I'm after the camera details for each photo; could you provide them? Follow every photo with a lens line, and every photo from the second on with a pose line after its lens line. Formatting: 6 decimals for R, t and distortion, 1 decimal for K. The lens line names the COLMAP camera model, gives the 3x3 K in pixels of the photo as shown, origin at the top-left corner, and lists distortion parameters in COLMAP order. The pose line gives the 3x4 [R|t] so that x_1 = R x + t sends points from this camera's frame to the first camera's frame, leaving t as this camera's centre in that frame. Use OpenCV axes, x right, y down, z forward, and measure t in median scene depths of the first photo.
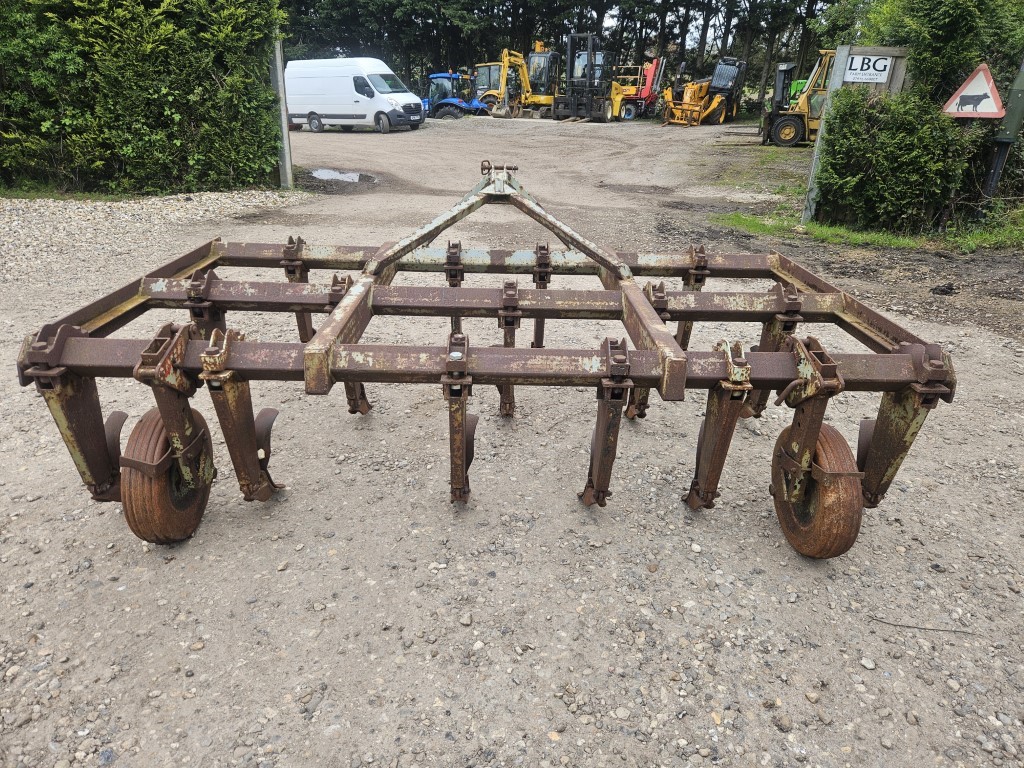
lens RADIAL K [[695.1, 0, 514.3], [0, 695.1, 376.4], [0, 0, 1]] dist [0.061799, -0.046700]
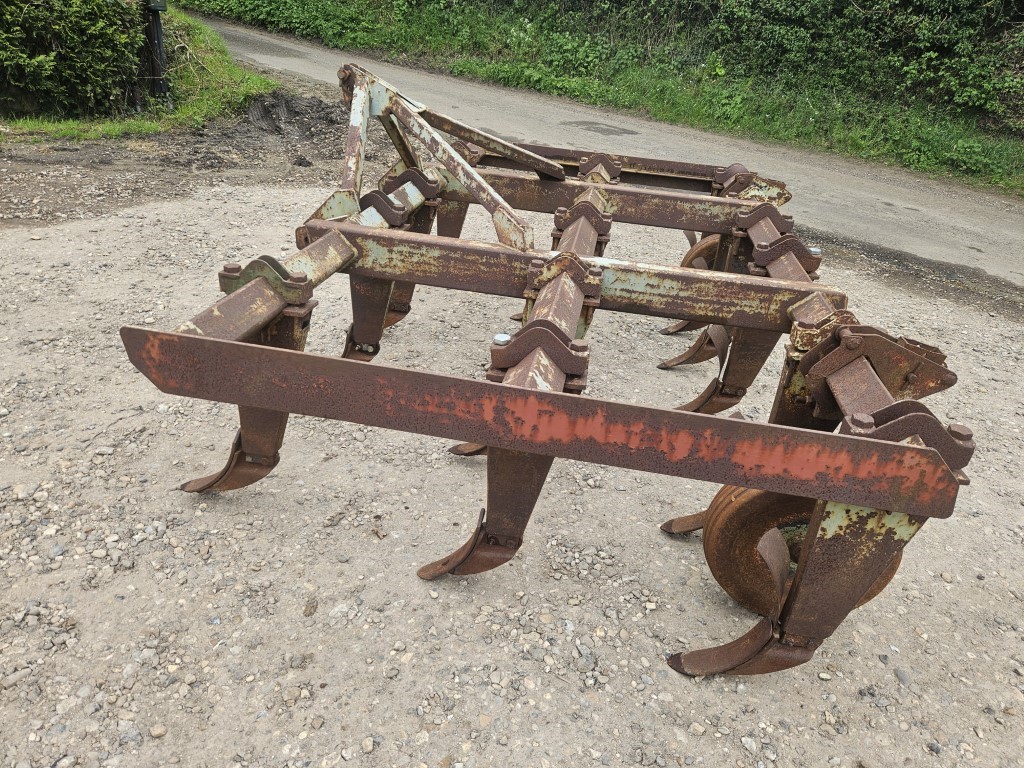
lens RADIAL K [[695.1, 0, 521.4], [0, 695.1, 405.7], [0, 0, 1]] dist [0.061799, -0.046700]
pose [[0.157852, -0.487926, 0.858493, -0.293950], [0.302571, 0.851474, 0.428303, -0.102529], [-0.939965, 0.192147, 0.282039, 0.272695]]
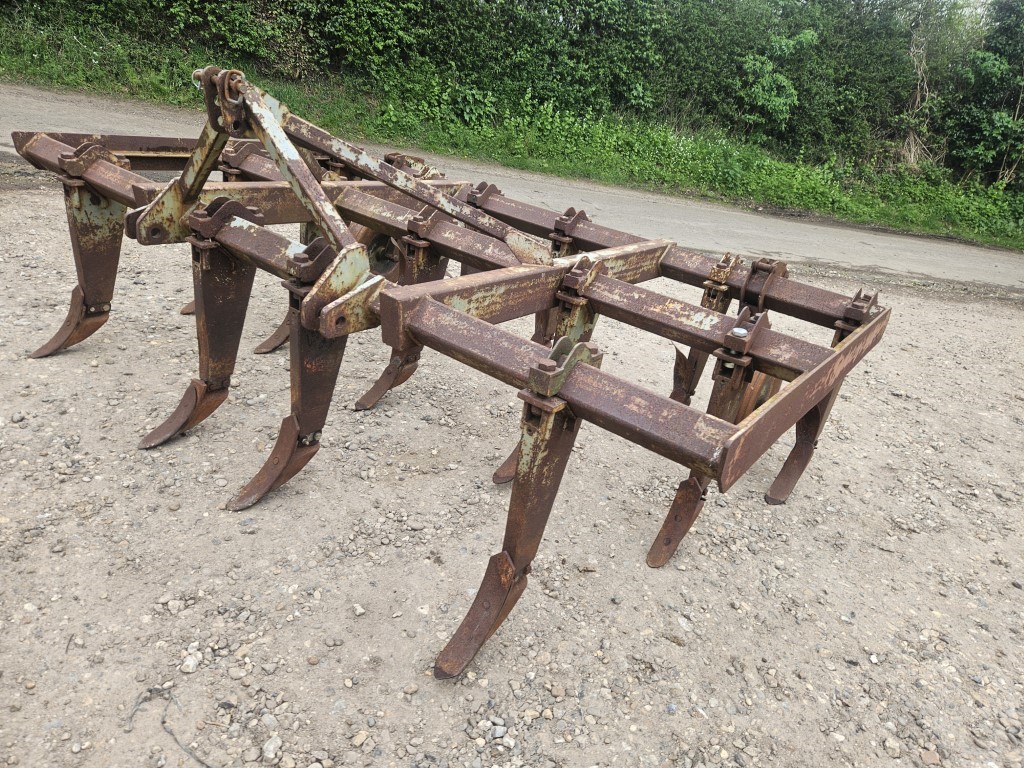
lens RADIAL K [[695.1, 0, 526.0], [0, 695.1, 403.4], [0, 0, 1]] dist [0.061799, -0.046700]
pose [[-0.797521, -0.392865, 0.457839, -0.197993], [0.051160, 0.712129, 0.700183, -0.179713], [-0.601118, 0.581833, -0.547839, 0.483974]]
